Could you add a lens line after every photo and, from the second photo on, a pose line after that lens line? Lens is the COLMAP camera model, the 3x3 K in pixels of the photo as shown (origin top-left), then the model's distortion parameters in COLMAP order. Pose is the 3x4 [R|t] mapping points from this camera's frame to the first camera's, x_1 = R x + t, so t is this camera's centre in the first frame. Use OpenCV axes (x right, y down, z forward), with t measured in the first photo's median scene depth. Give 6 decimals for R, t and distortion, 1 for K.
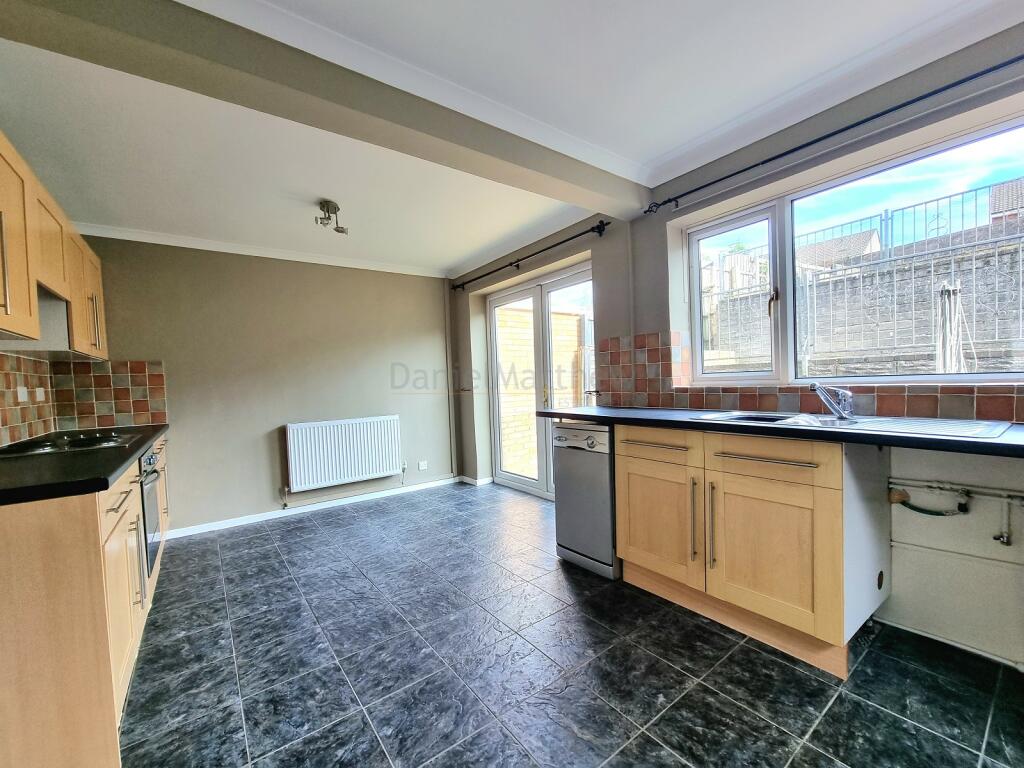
lens RADIAL K [[417.6, 0, 511.3], [0, 417.6, 388.6], [0, 0, 1]] dist [0.000647, 0.000085]
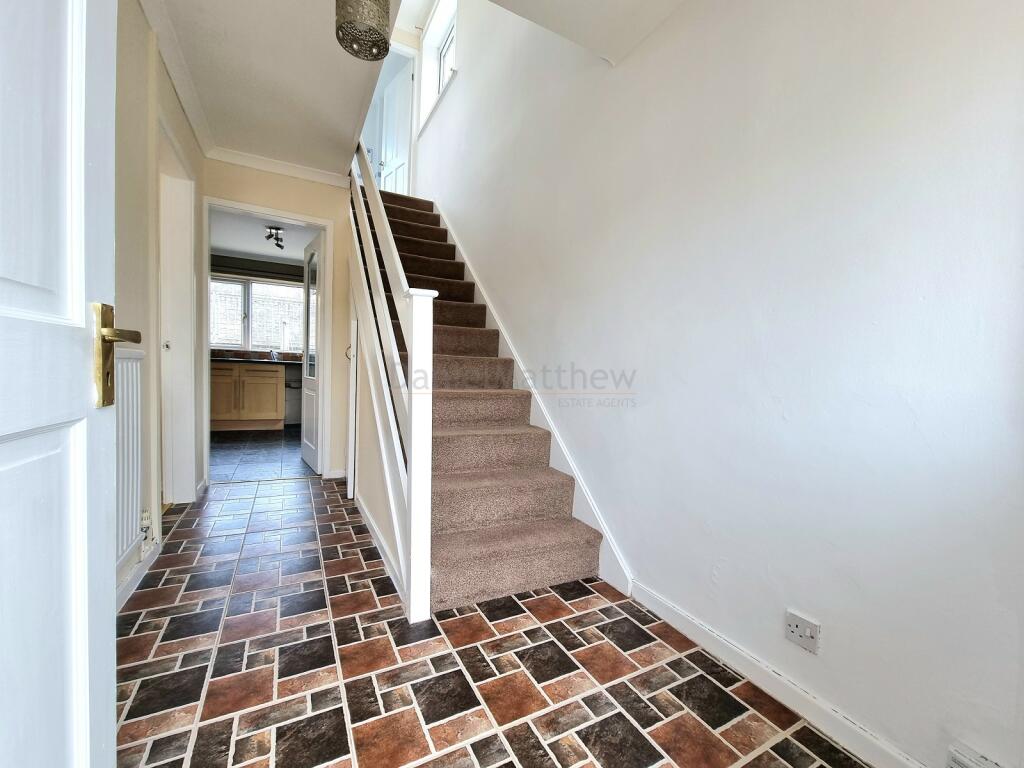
lens RADIAL K [[417.6, 0, 510.5], [0, 417.6, 384.6], [0, 0, 1]] dist [0.000647, 0.000085]
pose [[0.149191, 0.002742, 0.988805, -2.005099], [-0.009154, 0.999957, -0.001391, 0.227318], [-0.988766, -0.008844, 0.149210, -1.209361]]
